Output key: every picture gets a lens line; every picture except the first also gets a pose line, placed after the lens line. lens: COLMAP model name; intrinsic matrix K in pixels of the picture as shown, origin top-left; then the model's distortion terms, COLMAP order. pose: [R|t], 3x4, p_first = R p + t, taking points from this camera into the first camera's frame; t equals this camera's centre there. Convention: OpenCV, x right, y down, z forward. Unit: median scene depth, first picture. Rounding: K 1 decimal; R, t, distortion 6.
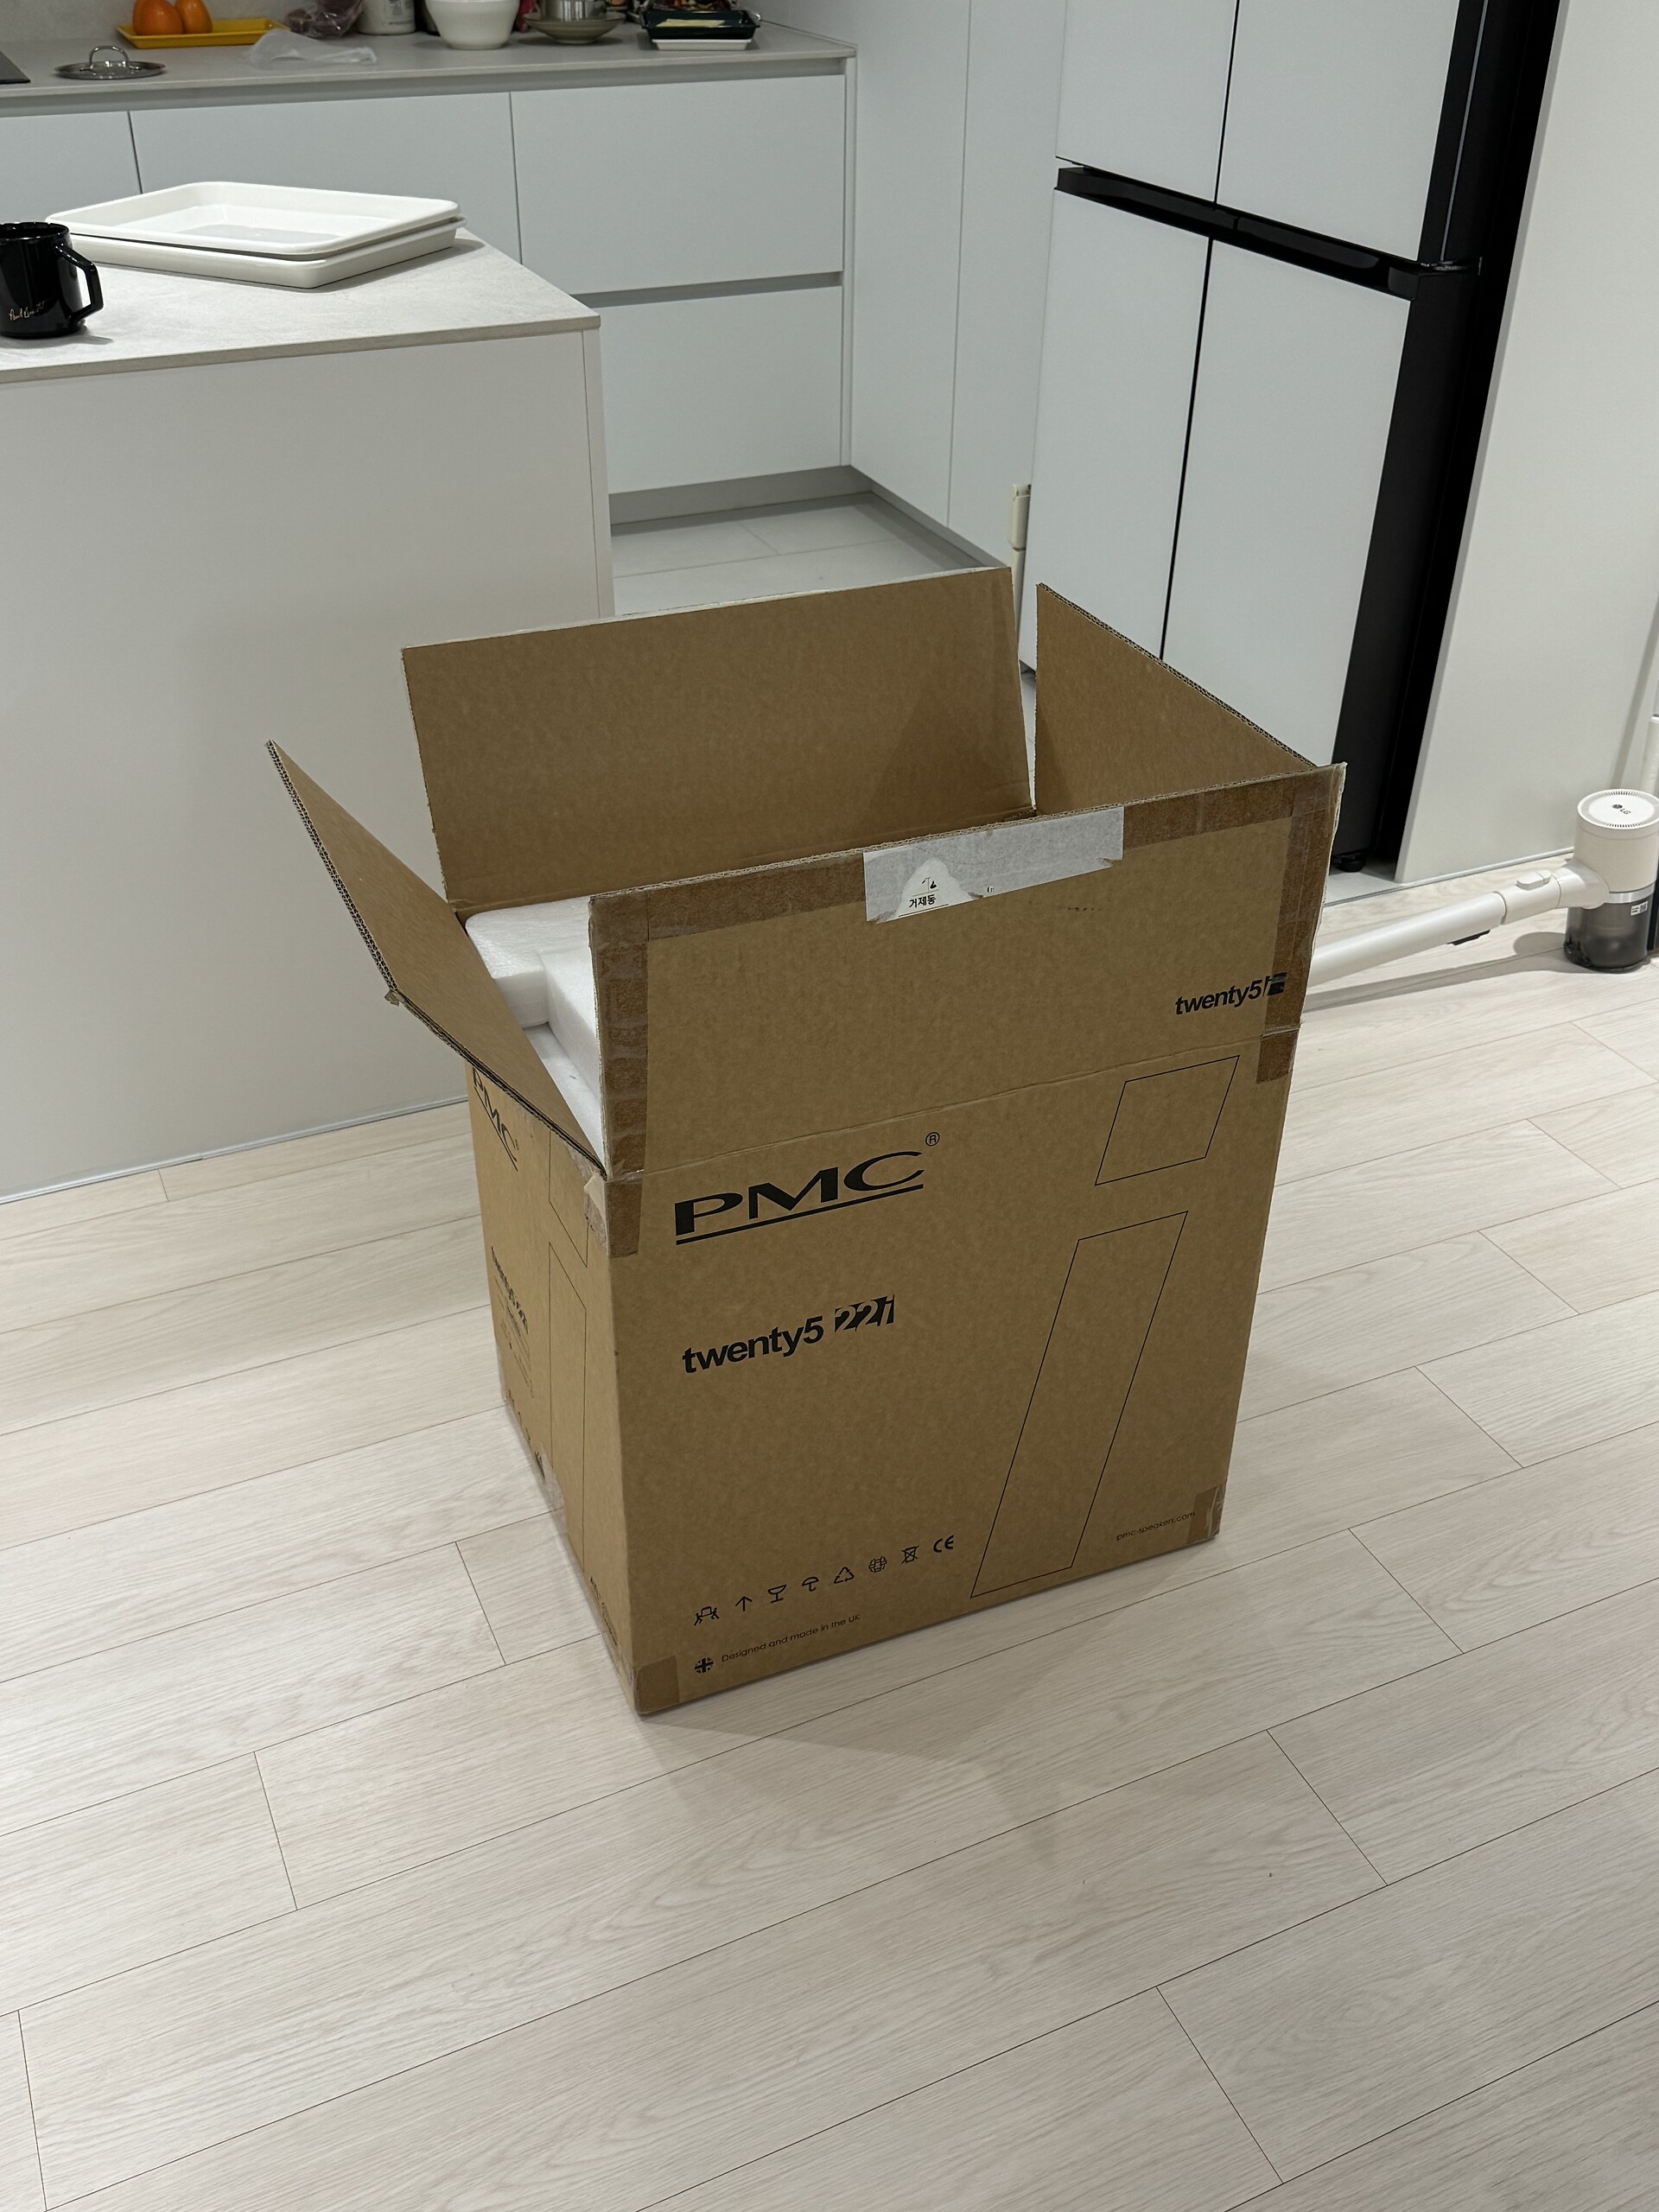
lens RADIAL K [[2066.3, 0, 824.5], [0, 2066.3, 1082.1], [0, 0, 1]] dist [0.053565, 0.000000]
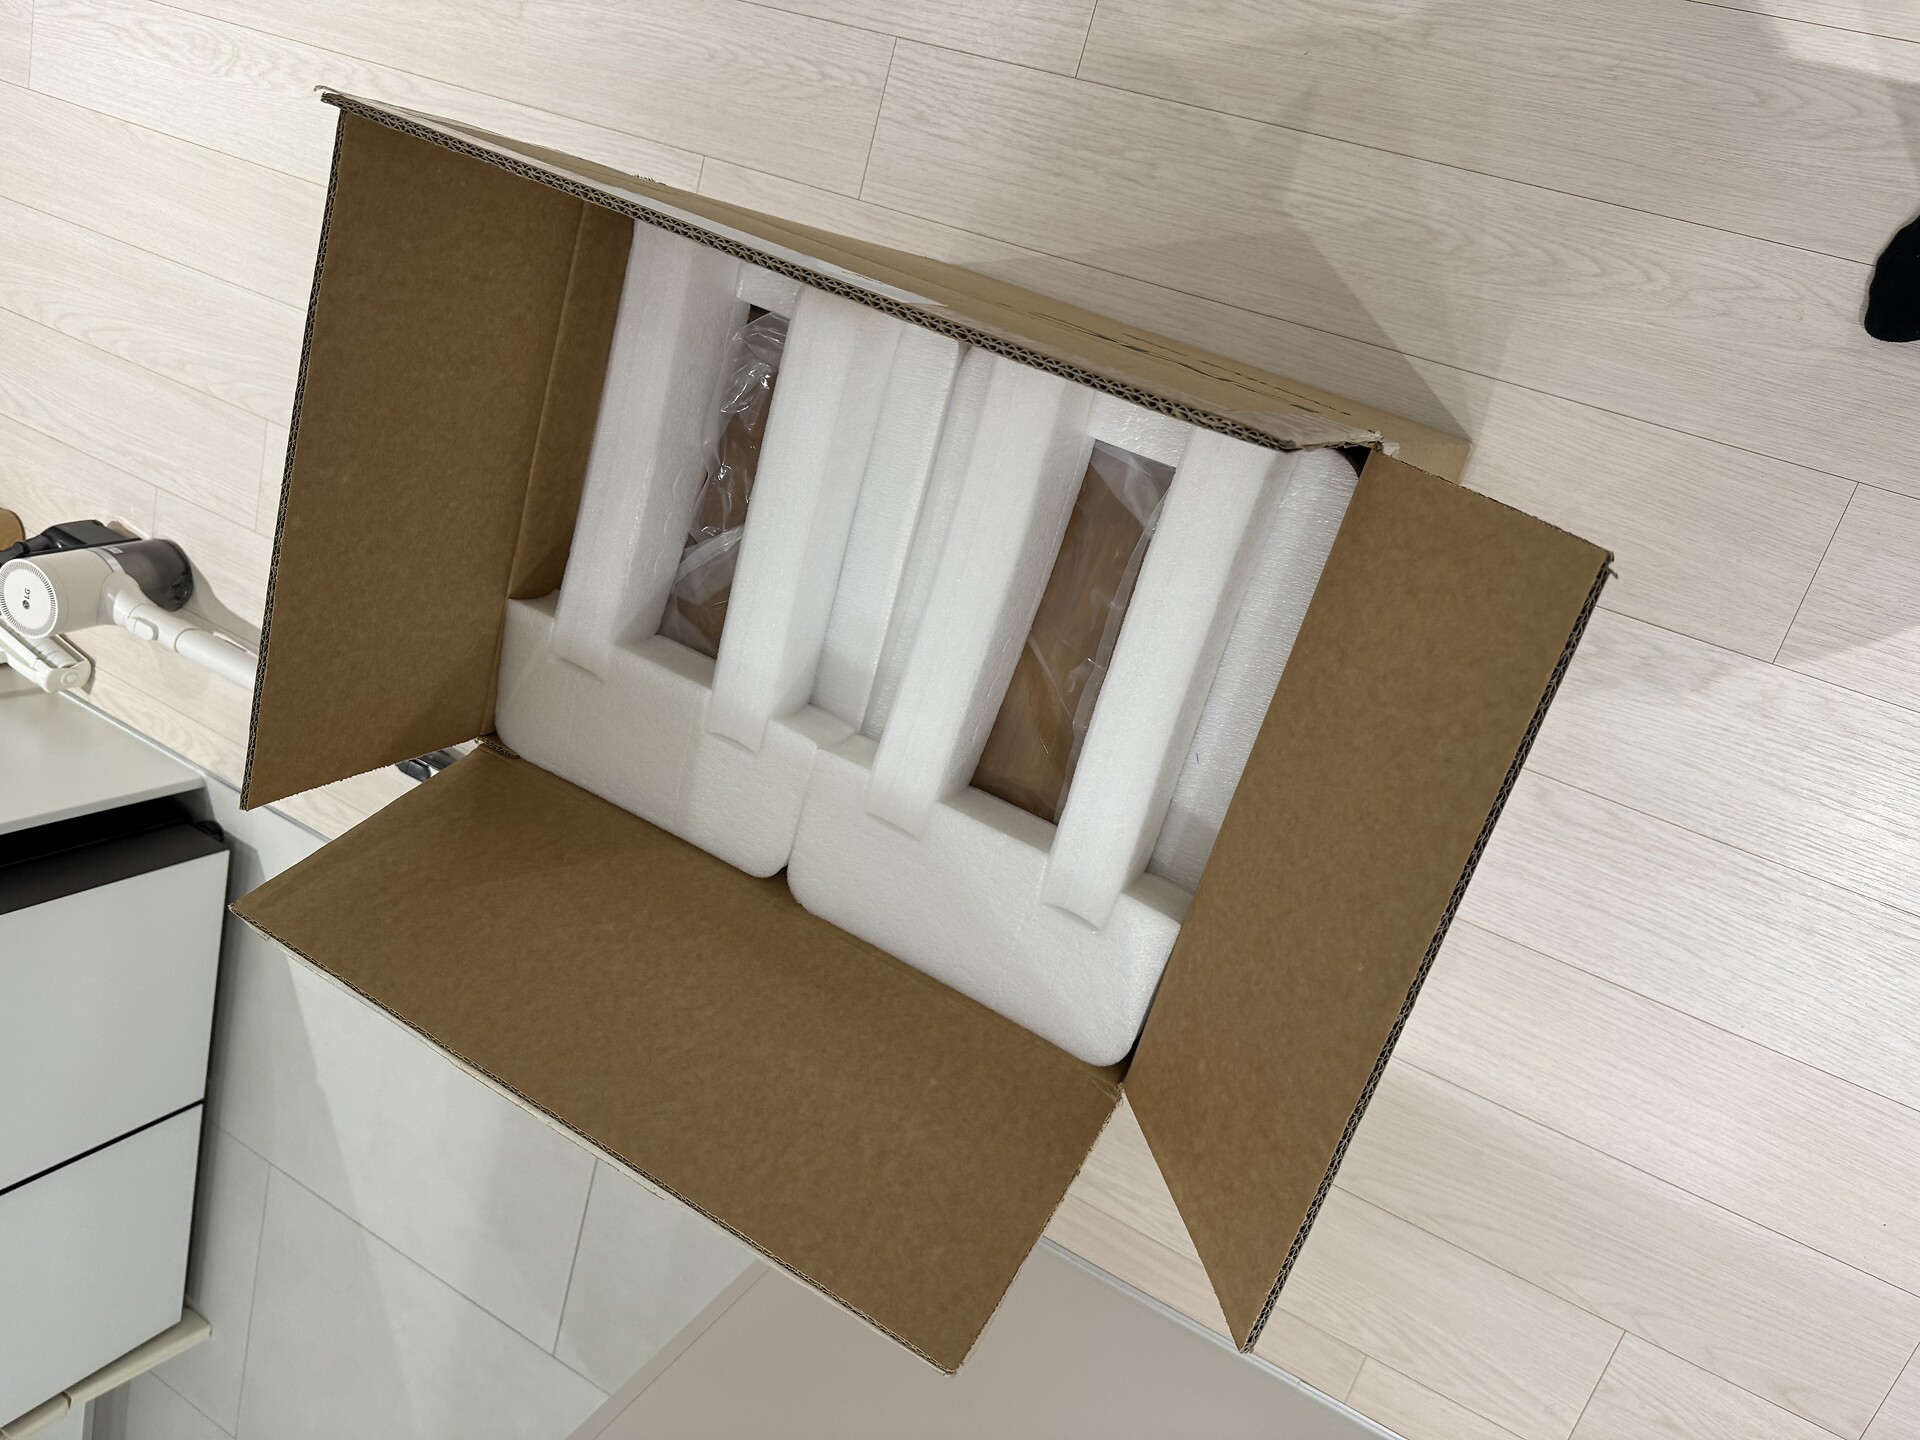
lens RADIAL K [[1387.8, 0, 969.9], [0, 1387.8, 701.0], [0, 0, 1]] dist [0.006319, -0.017151]
pose [[-0.681667, -0.709837, 0.177375, -0.136369], [0.675887, -0.518082, 0.524182, -0.324729], [-0.280189, 0.477203, 0.832929, 0.545224]]
